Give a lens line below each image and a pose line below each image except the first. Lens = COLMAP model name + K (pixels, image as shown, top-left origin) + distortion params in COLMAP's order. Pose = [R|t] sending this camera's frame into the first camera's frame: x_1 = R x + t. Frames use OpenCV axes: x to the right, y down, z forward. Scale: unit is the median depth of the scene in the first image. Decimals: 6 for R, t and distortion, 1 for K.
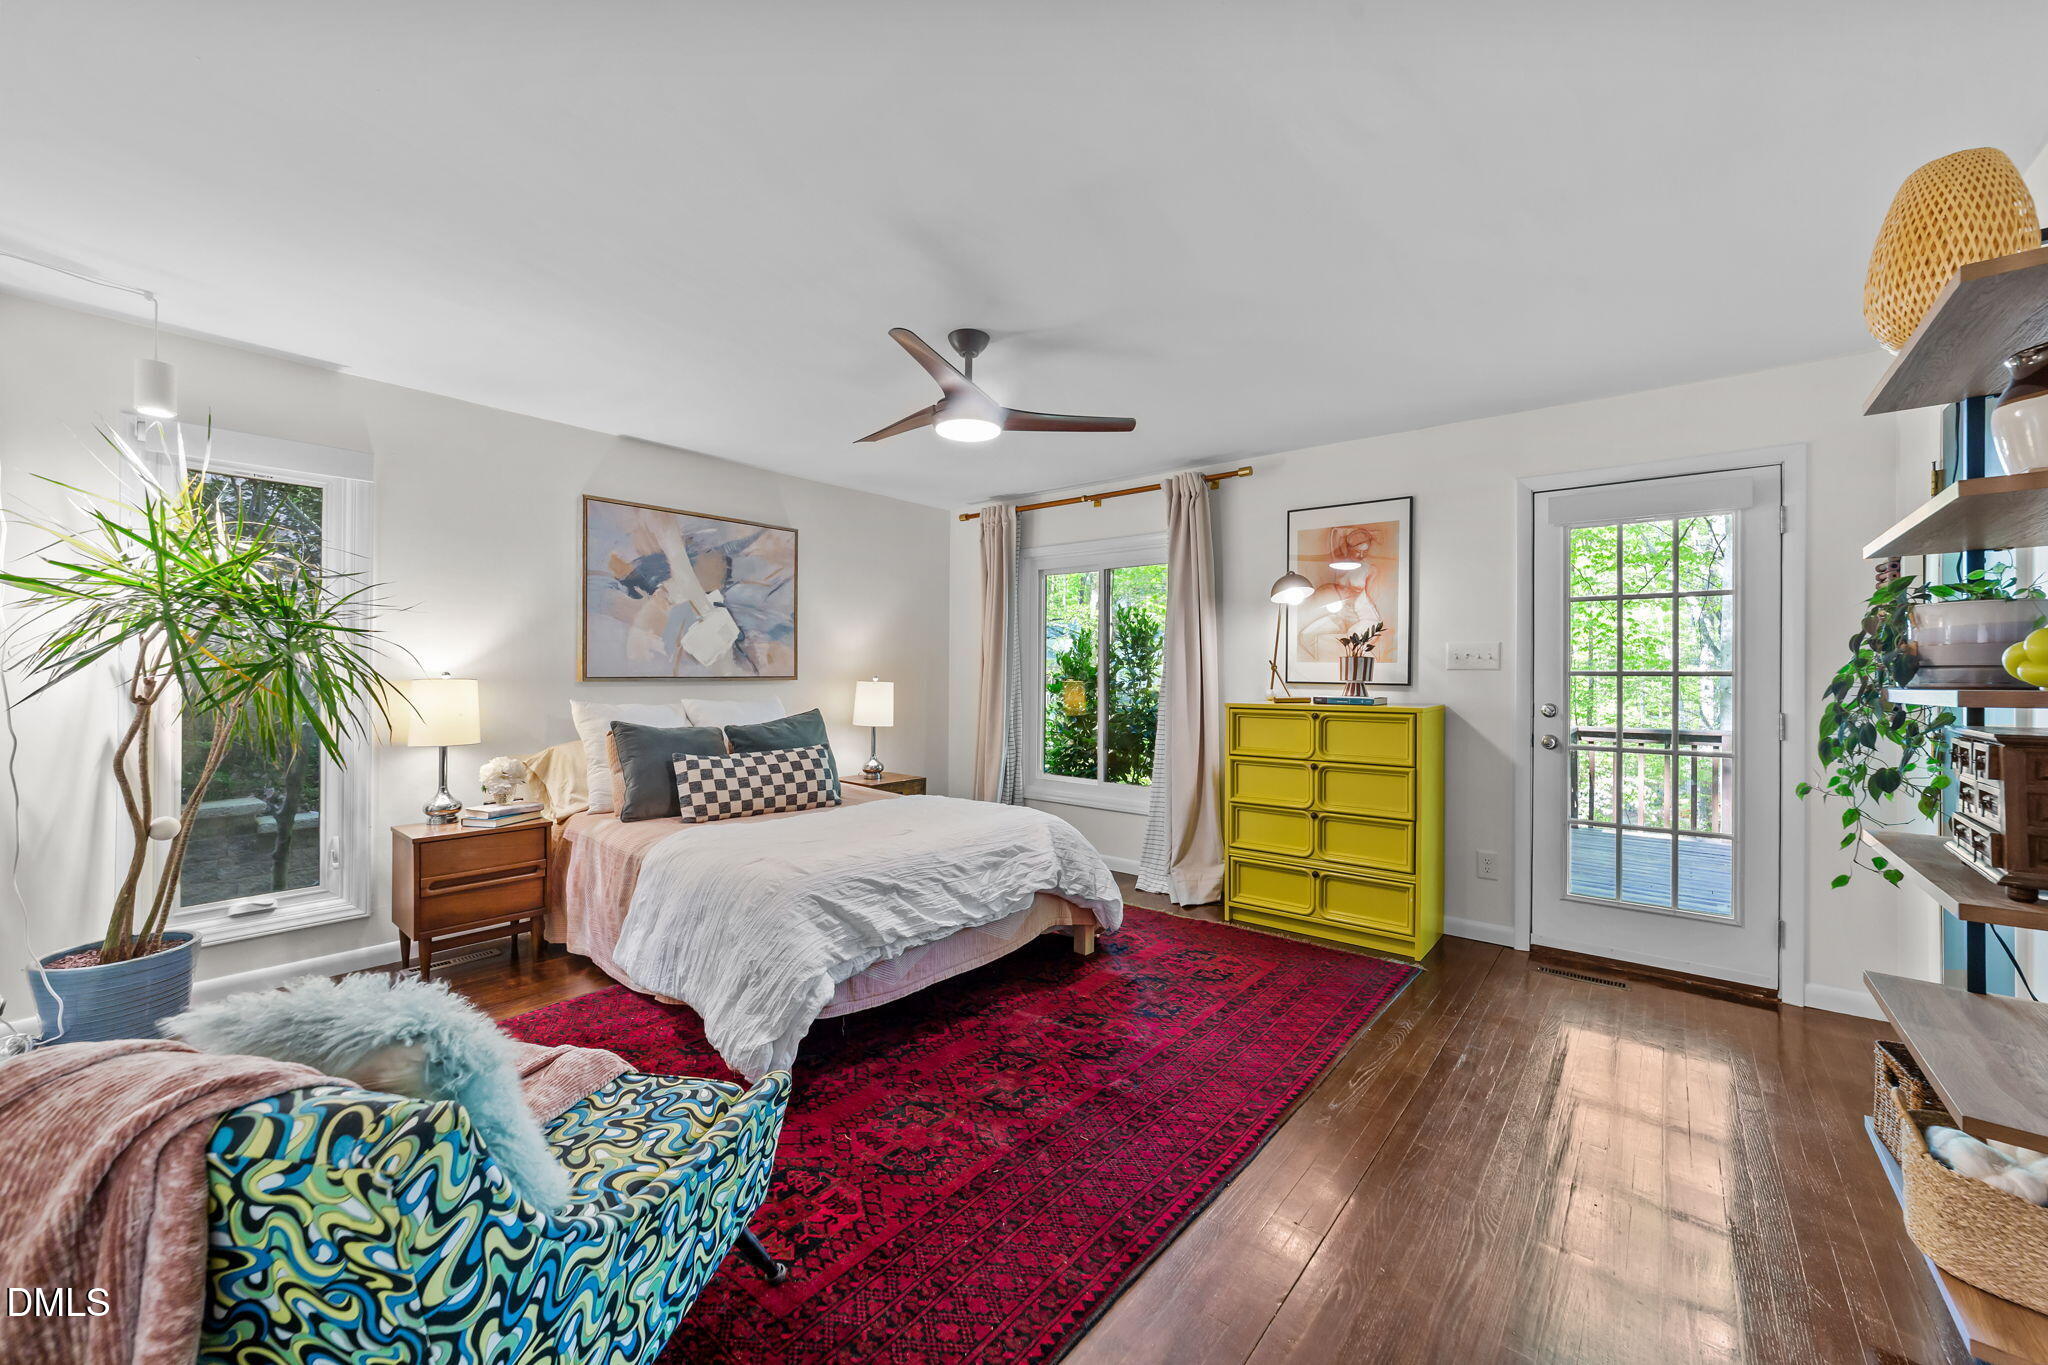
lens RADIAL K [[790.5, 0, 1025.8], [0, 790.5, 673.0], [0, 0, 1]] dist [-0.003584, 0.000496]
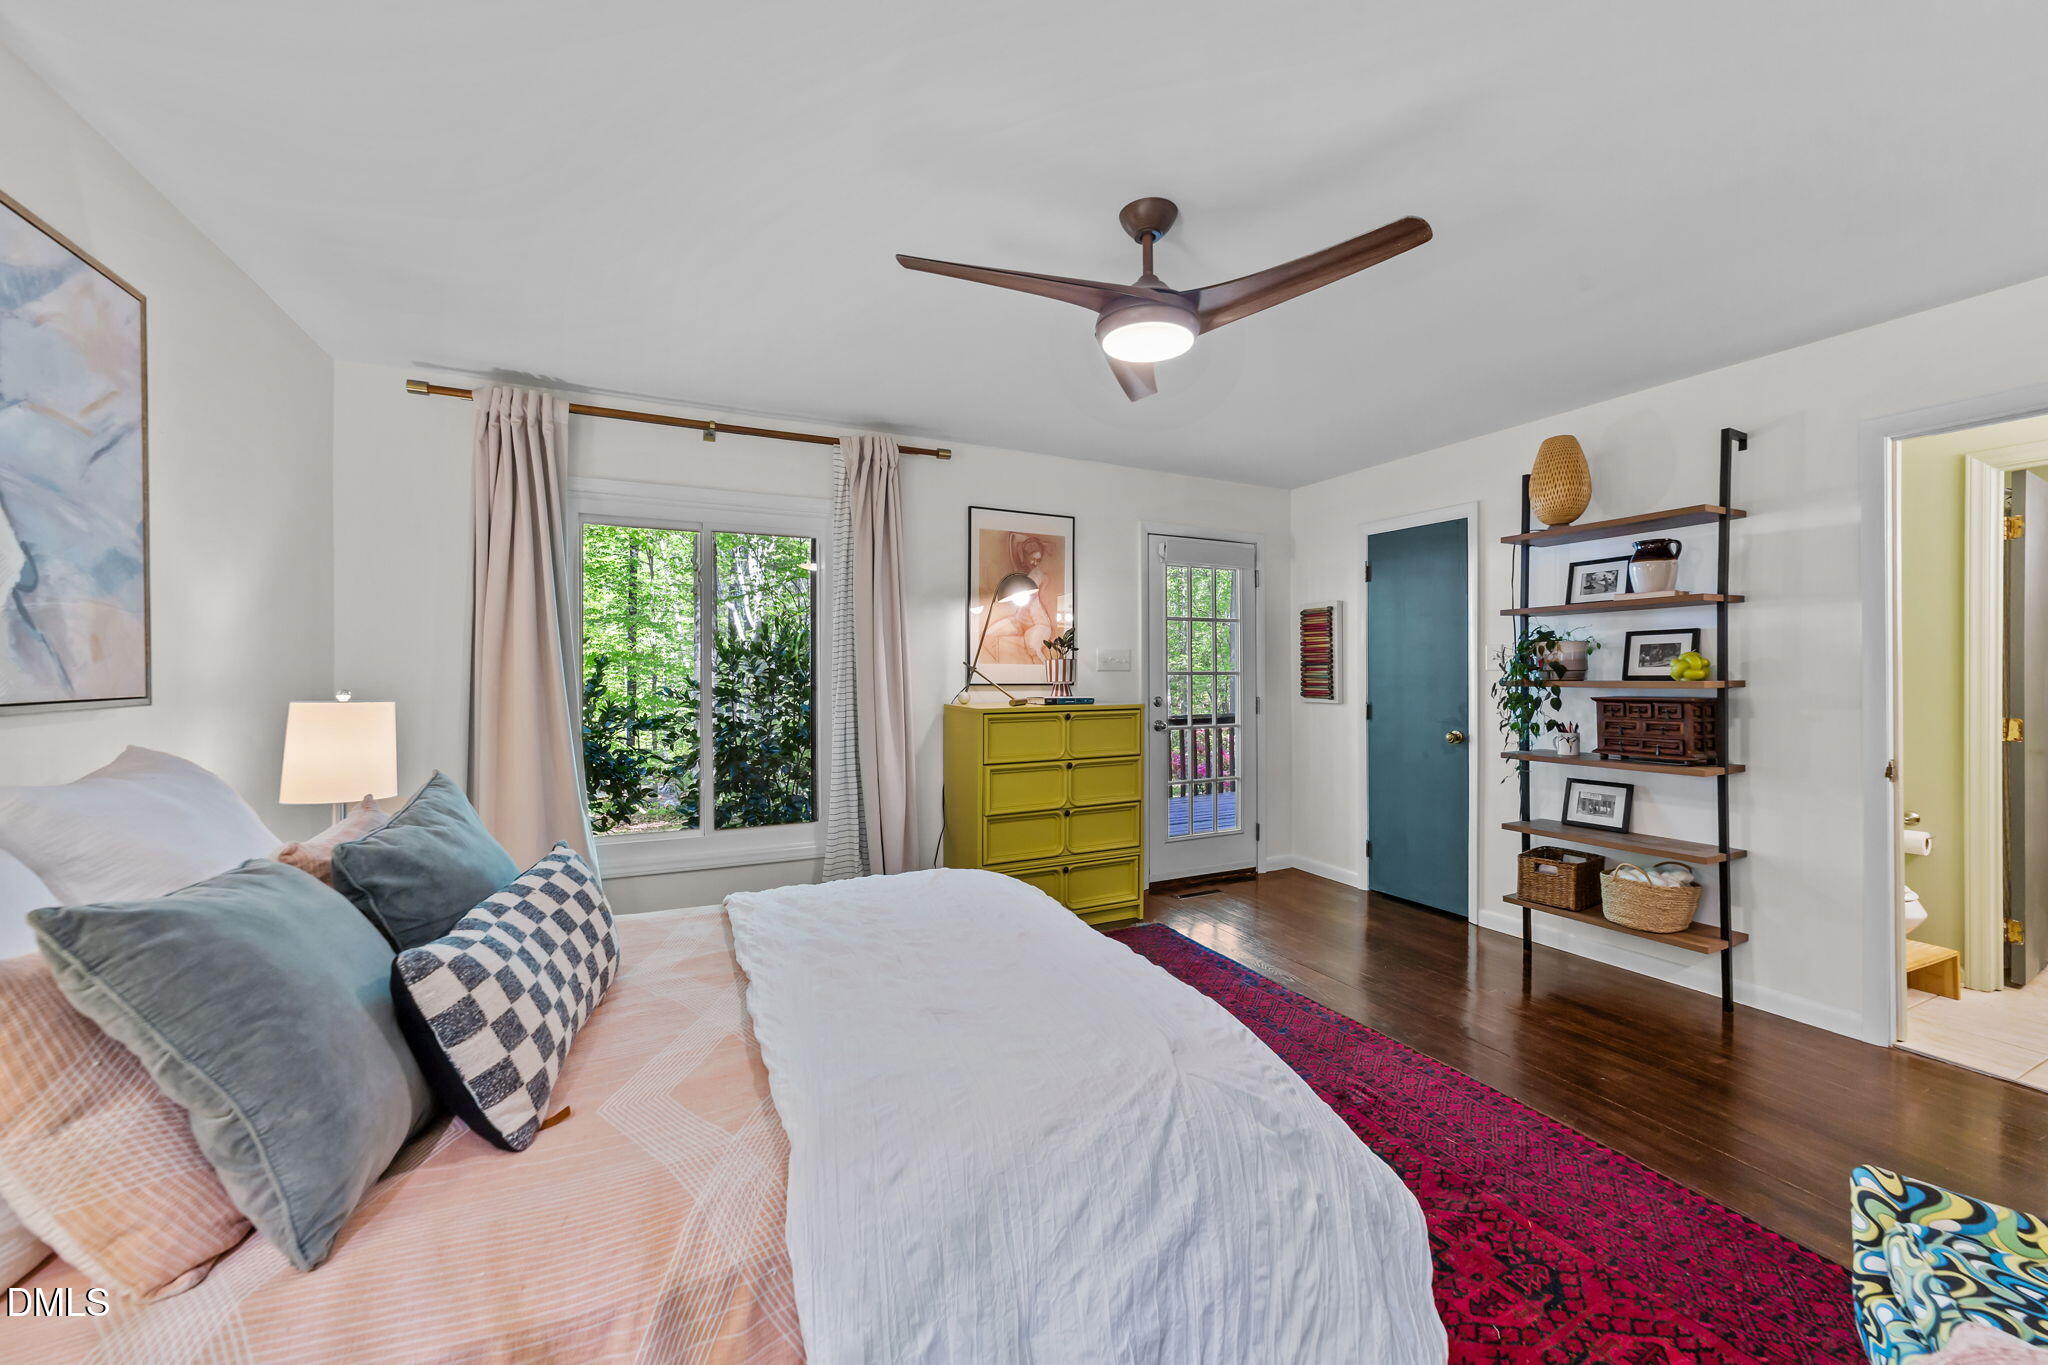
lens RADIAL K [[790.5, 0, 1029.4], [0, 790.5, 679.3], [0, 0, 1]] dist [-0.003584, 0.000496]
pose [[0.416489, -0.013300, 0.909043, -0.533791], [0.008113, 0.999908, 0.010913, -0.004616], [-0.909104, 0.002830, 0.416559, 0.555030]]
